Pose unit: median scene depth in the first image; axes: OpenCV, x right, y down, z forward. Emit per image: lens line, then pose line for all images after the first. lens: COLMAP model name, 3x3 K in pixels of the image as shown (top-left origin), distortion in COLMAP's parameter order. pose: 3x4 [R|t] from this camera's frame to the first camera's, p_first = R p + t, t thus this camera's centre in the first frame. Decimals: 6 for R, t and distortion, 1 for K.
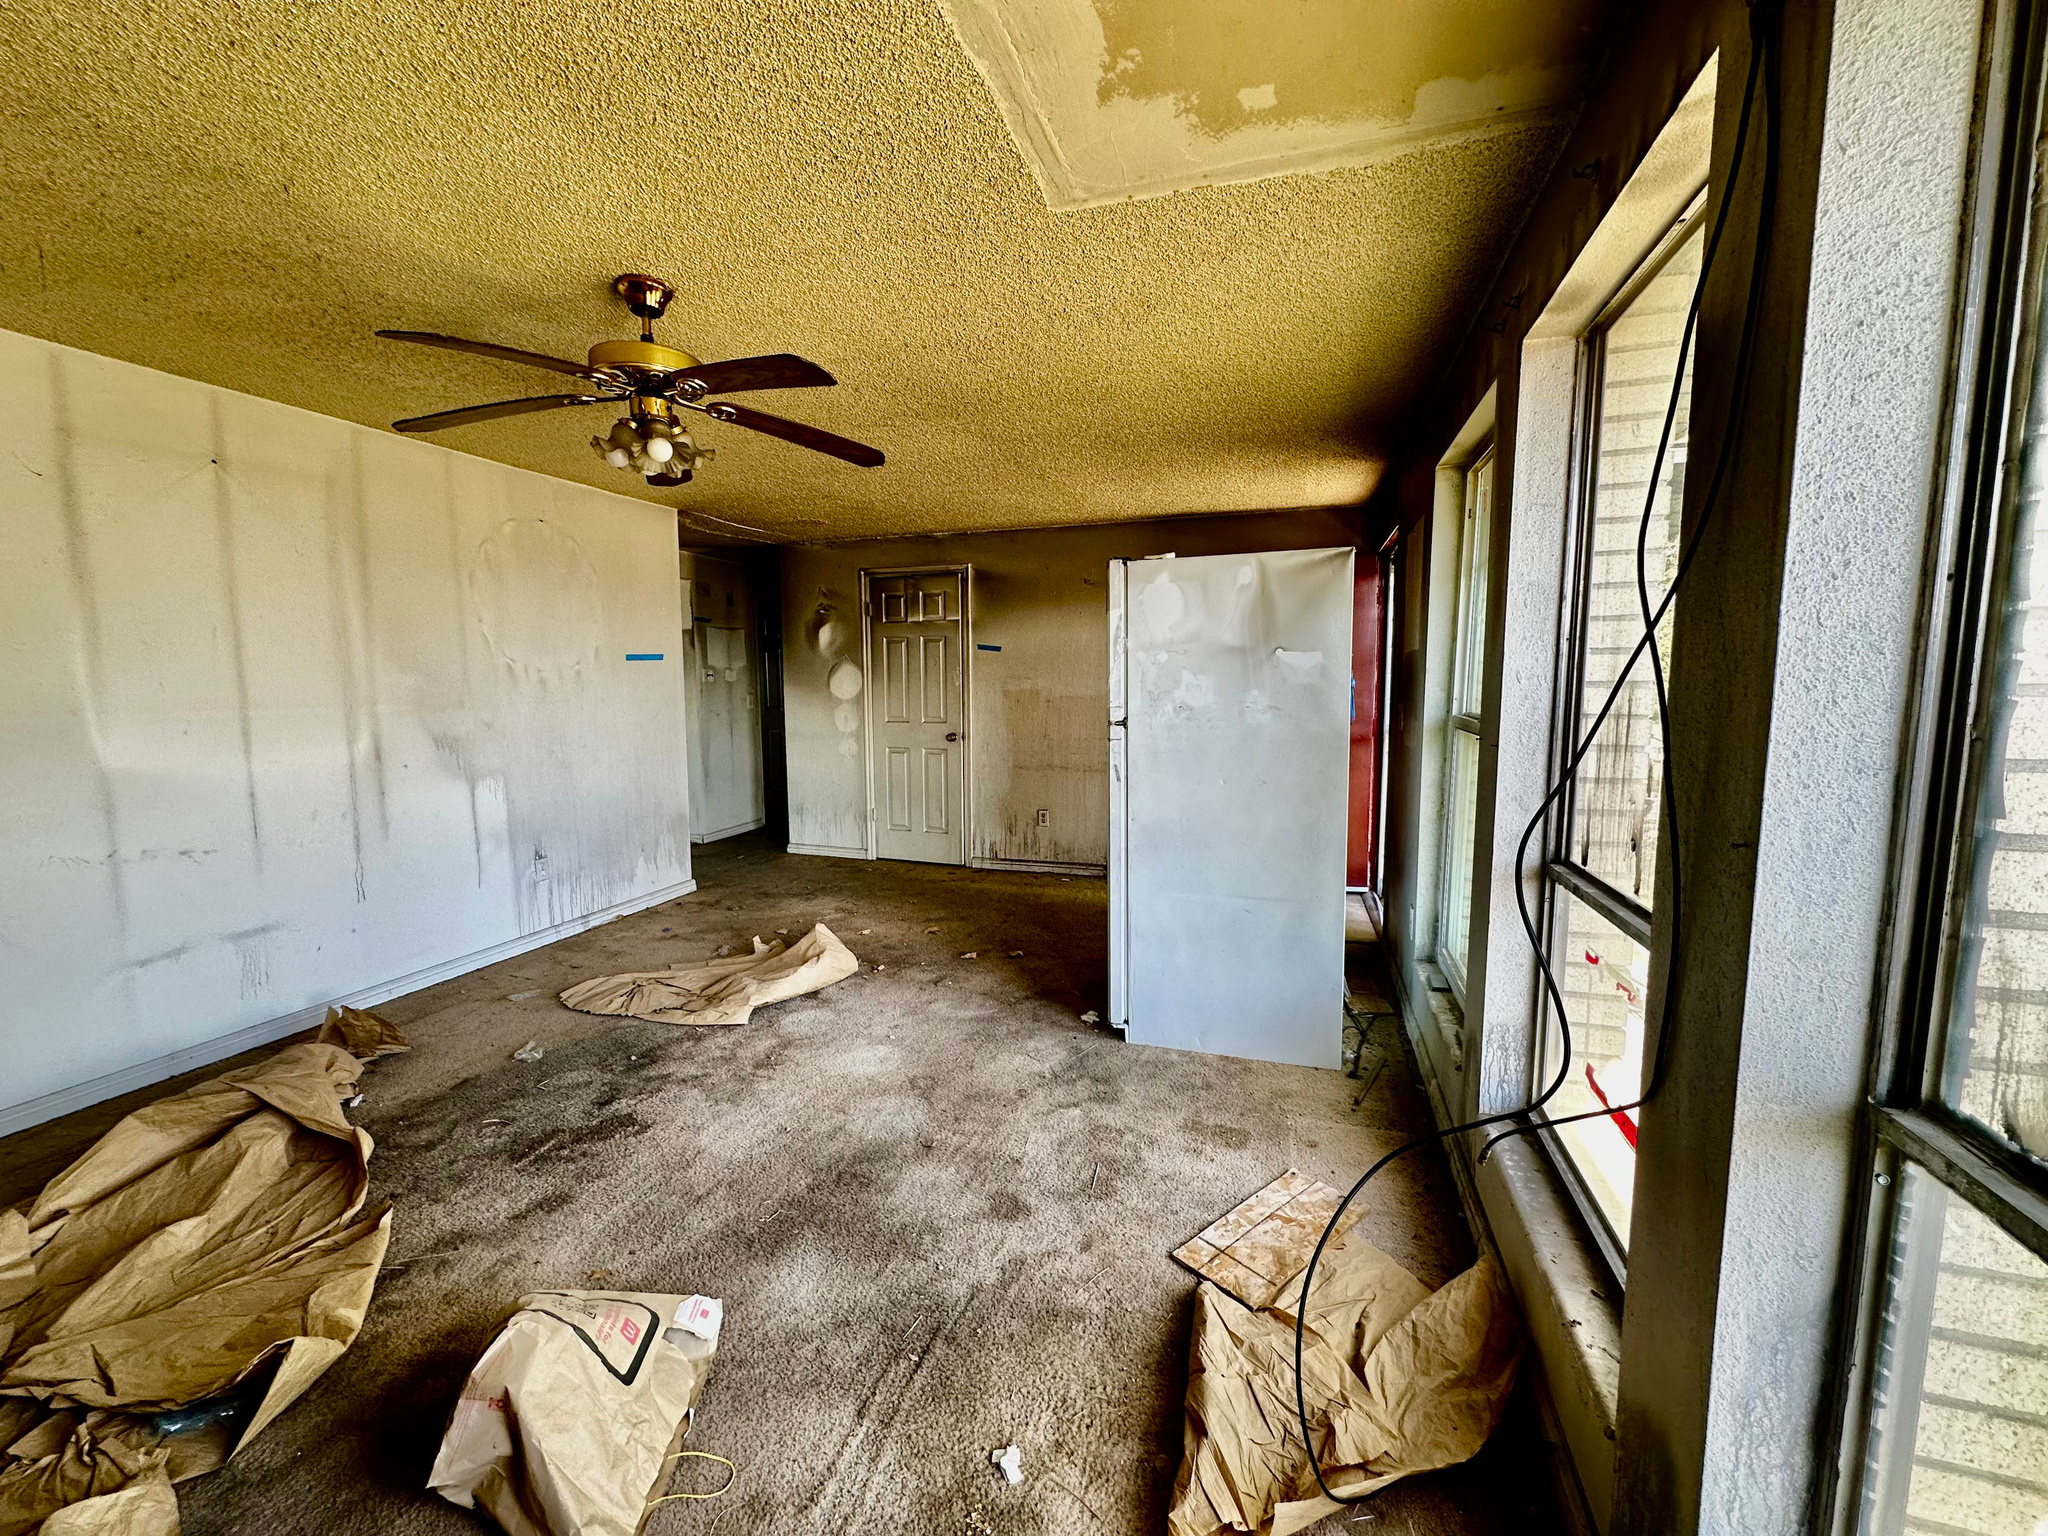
lens RADIAL K [[815.4, 0, 1023.2], [0, 815.4, 766.8], [0, 0, 1]] dist [-0.002927, 0.000571]
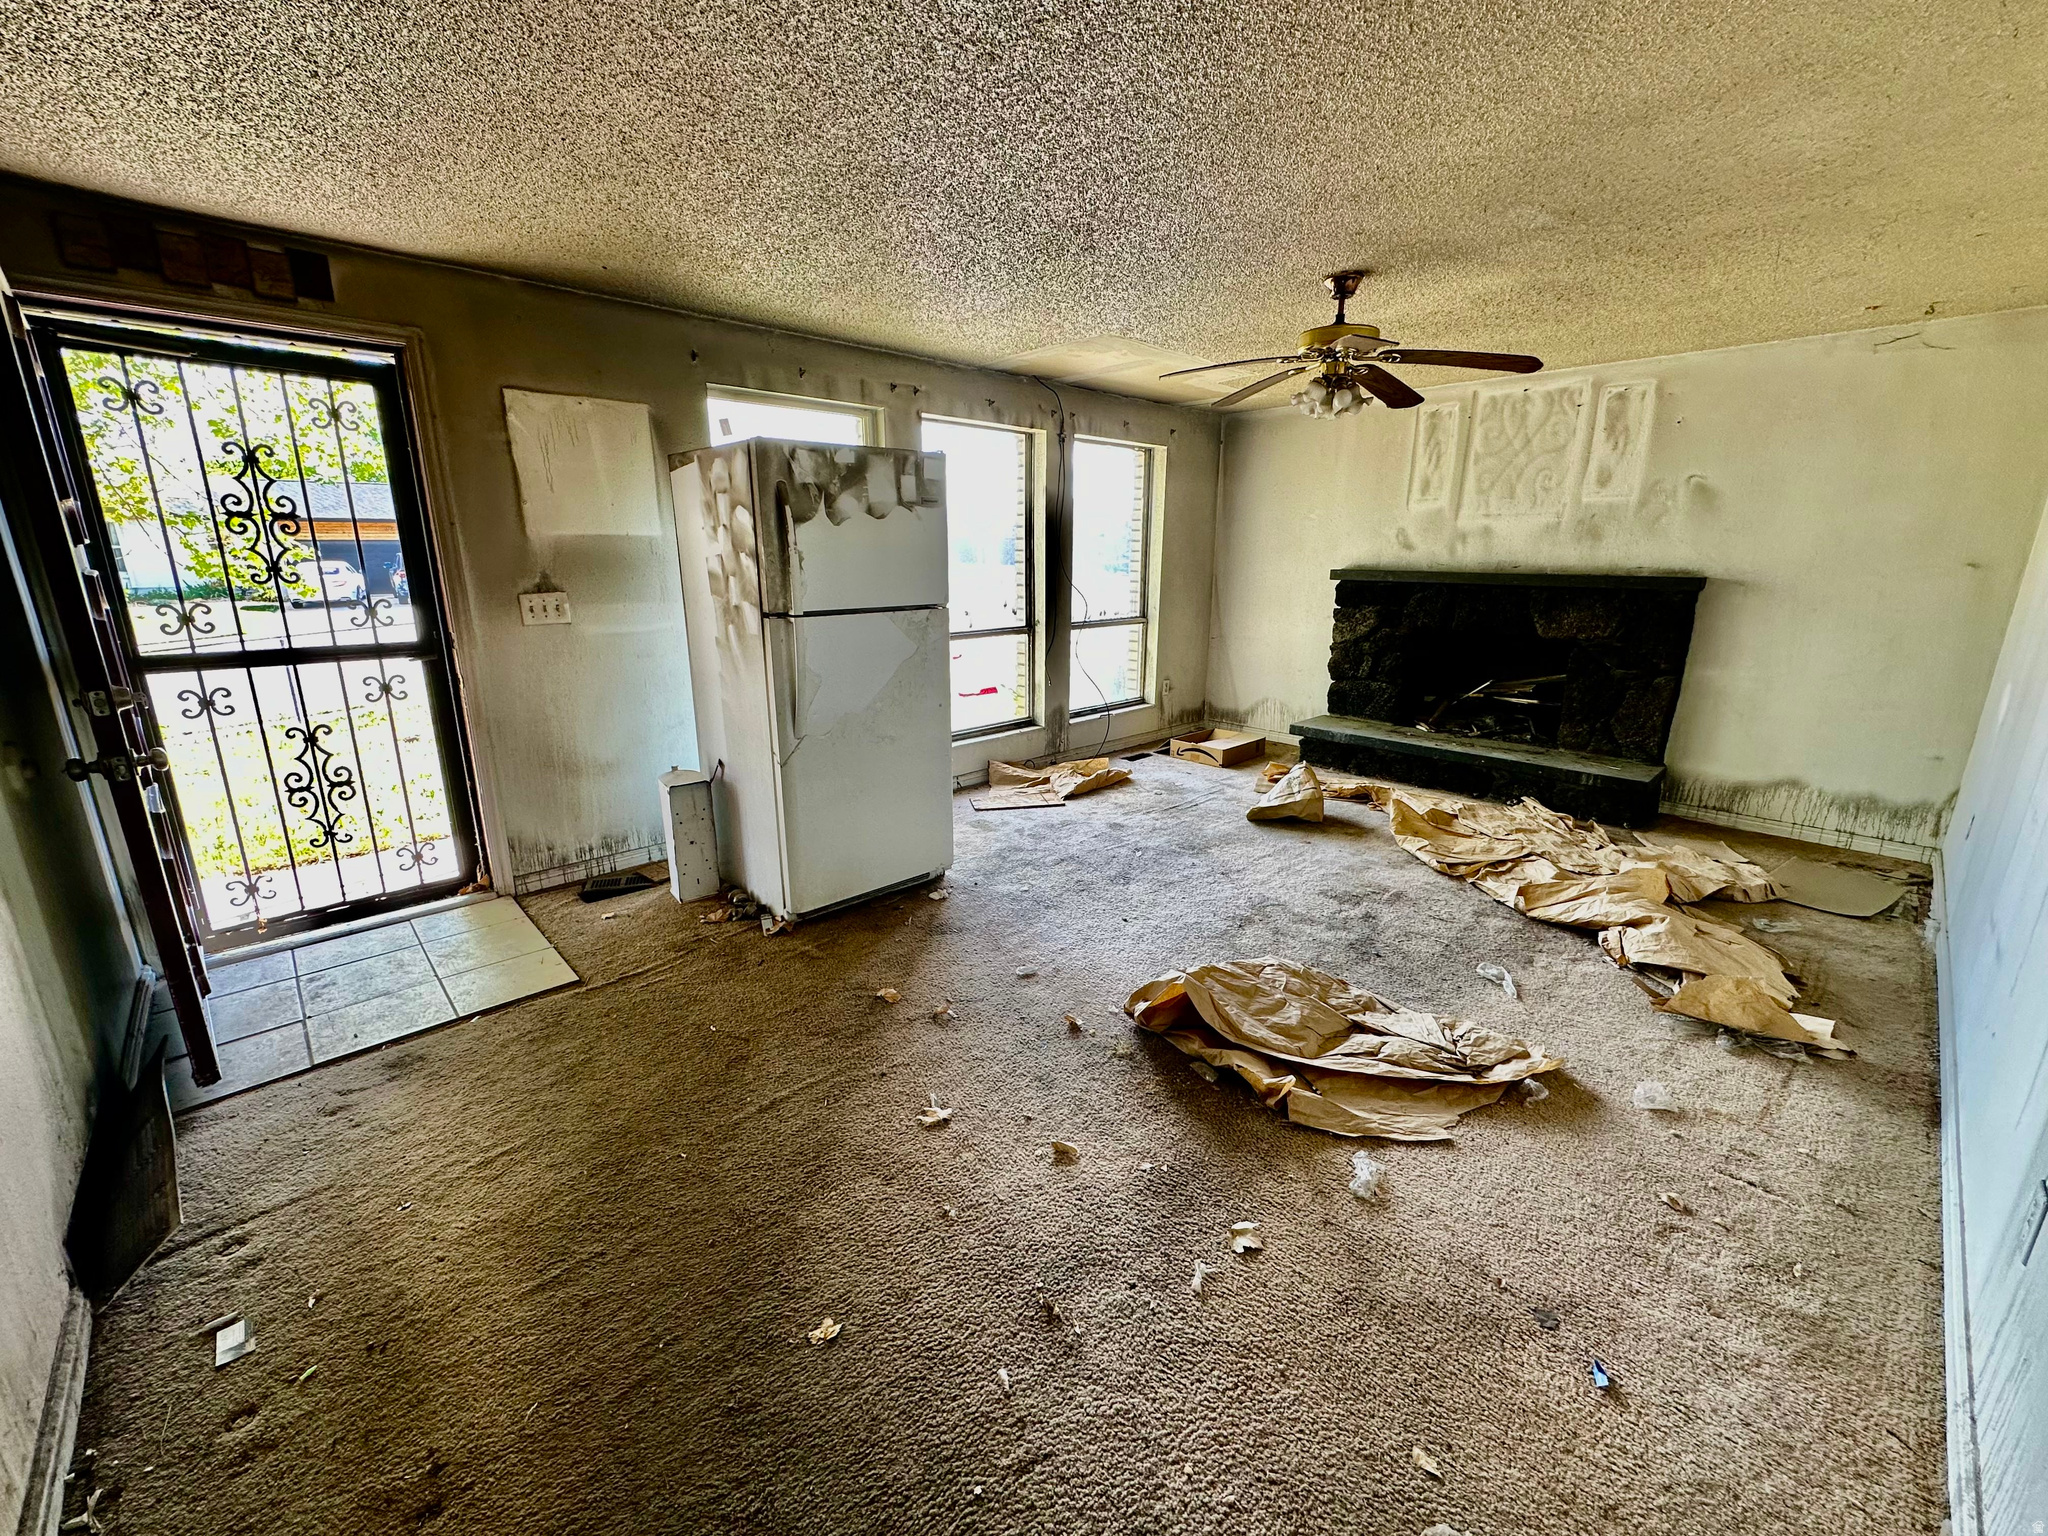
lens RADIAL K [[815.4, 0, 1023.2], [0, 815.4, 766.8], [0, 0, 1]] dist [-0.002927, 0.000571]
pose [[-0.877876, -0.119458, 0.463749, -0.645933], [0.051961, 0.938910, 0.340217, -0.268977], [-0.476061, 0.322765, -0.818040, 2.359018]]
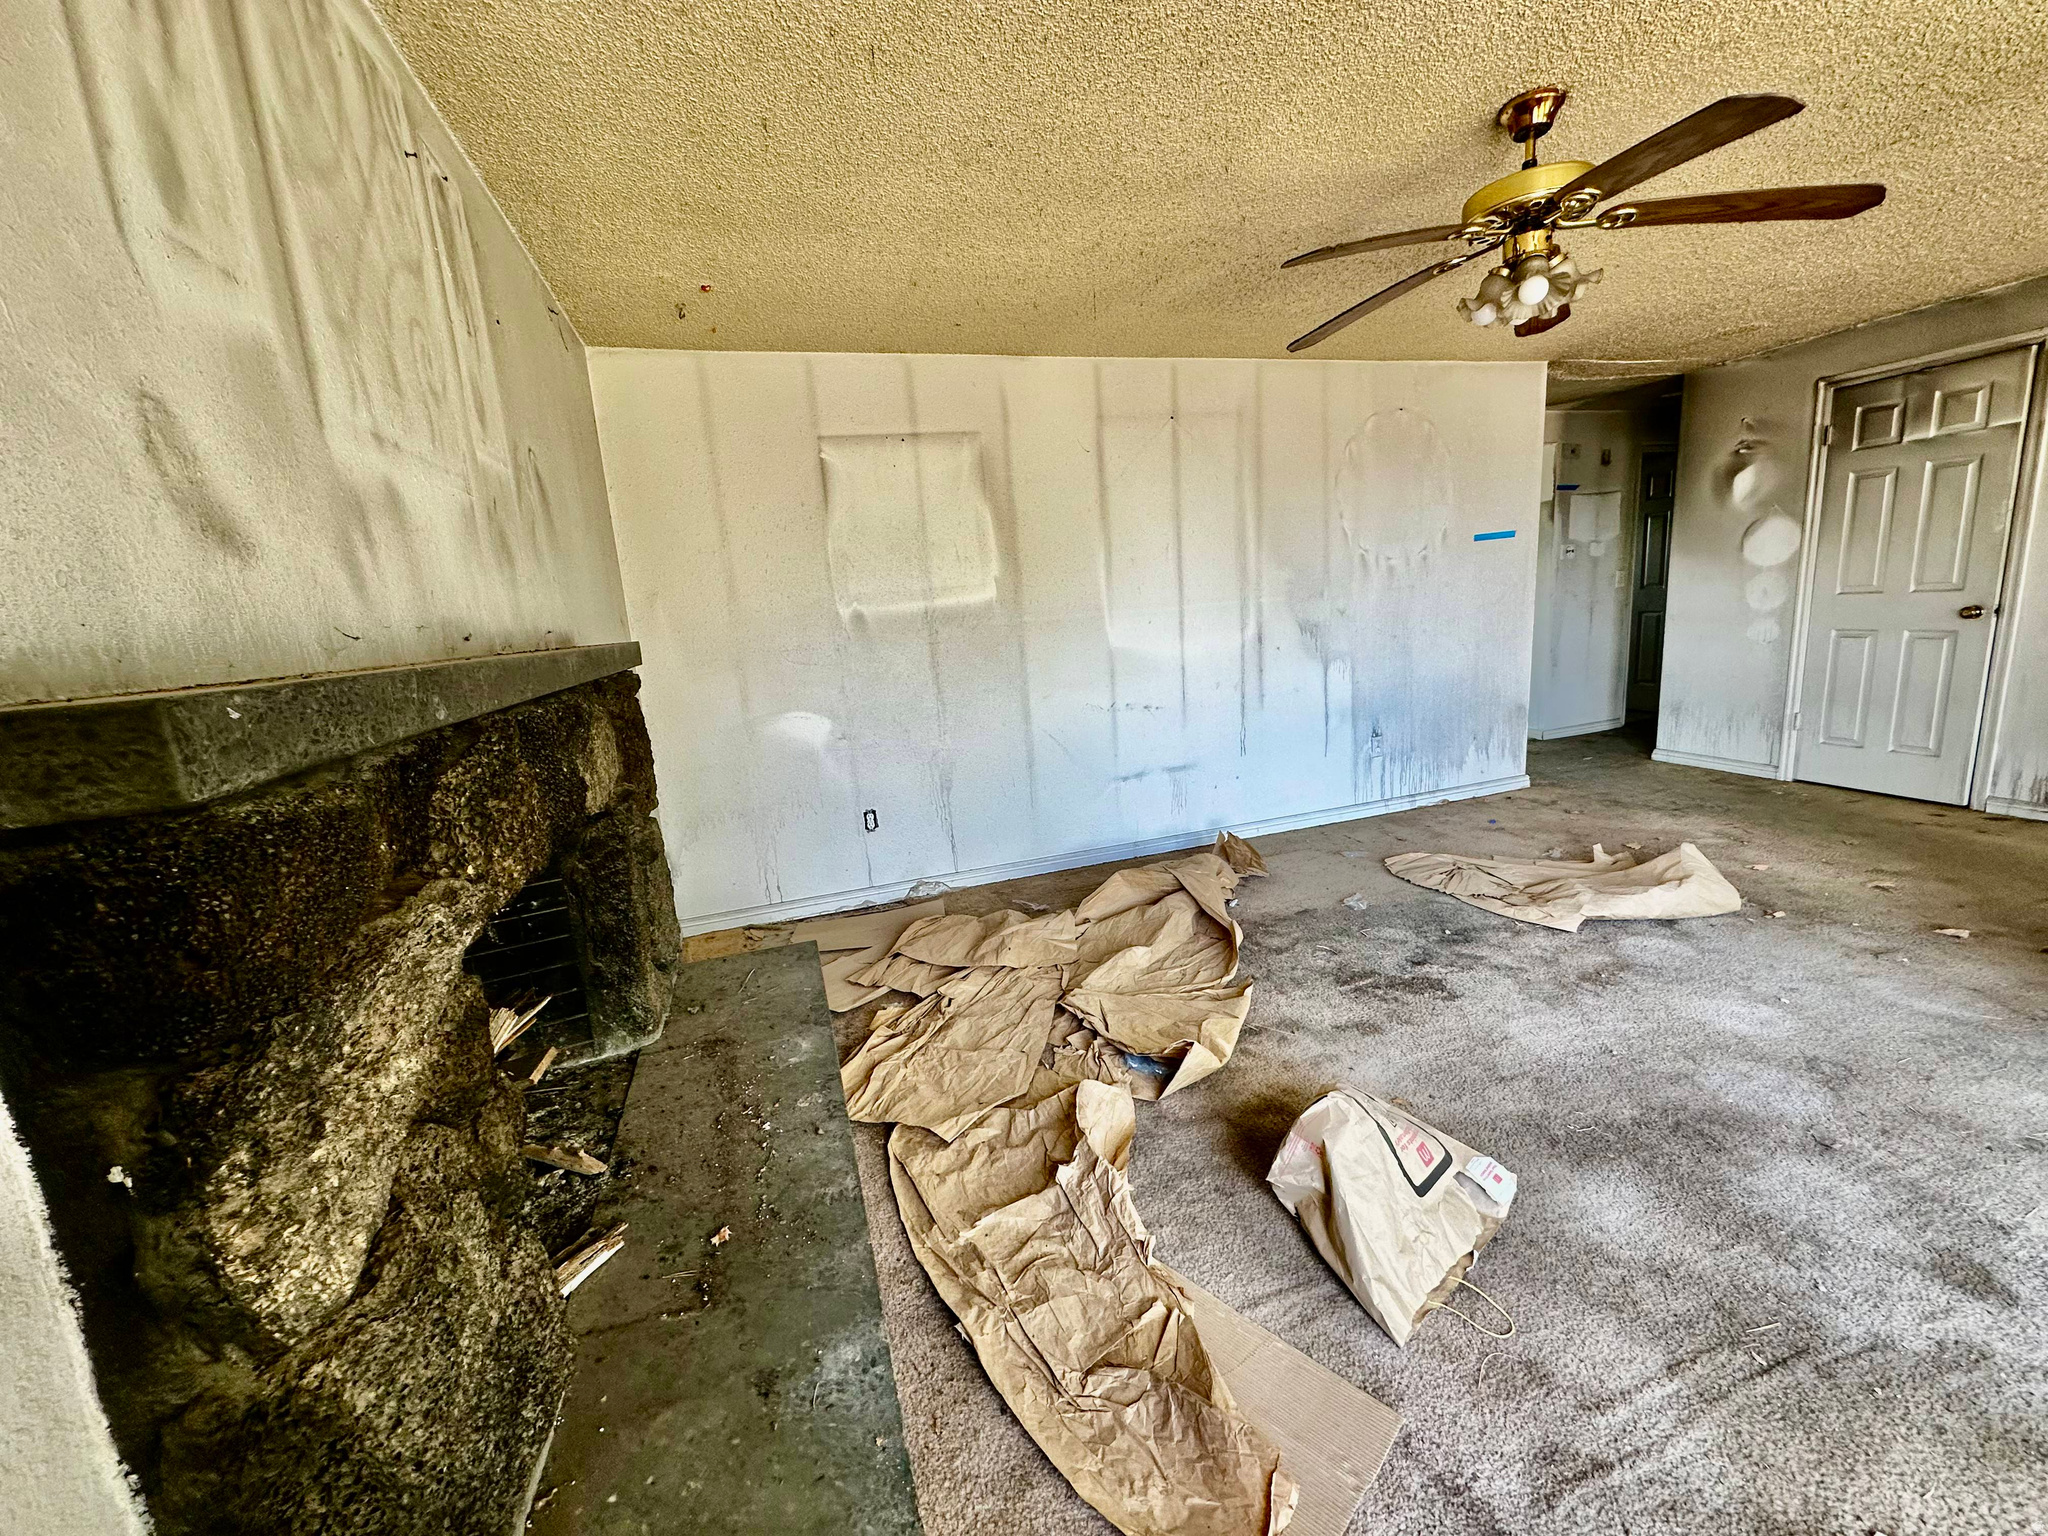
lens RADIAL K [[815.4, 0, 1023.2], [0, 815.4, 766.8], [0, 0, 1]] dist [-0.002927, 0.000571]
pose [[0.585271, 0.117820, -0.802232, 0.012434], [-0.013342, 0.990652, 0.135759, 0.020300], [0.810728, -0.068753, 0.581372, -0.026928]]
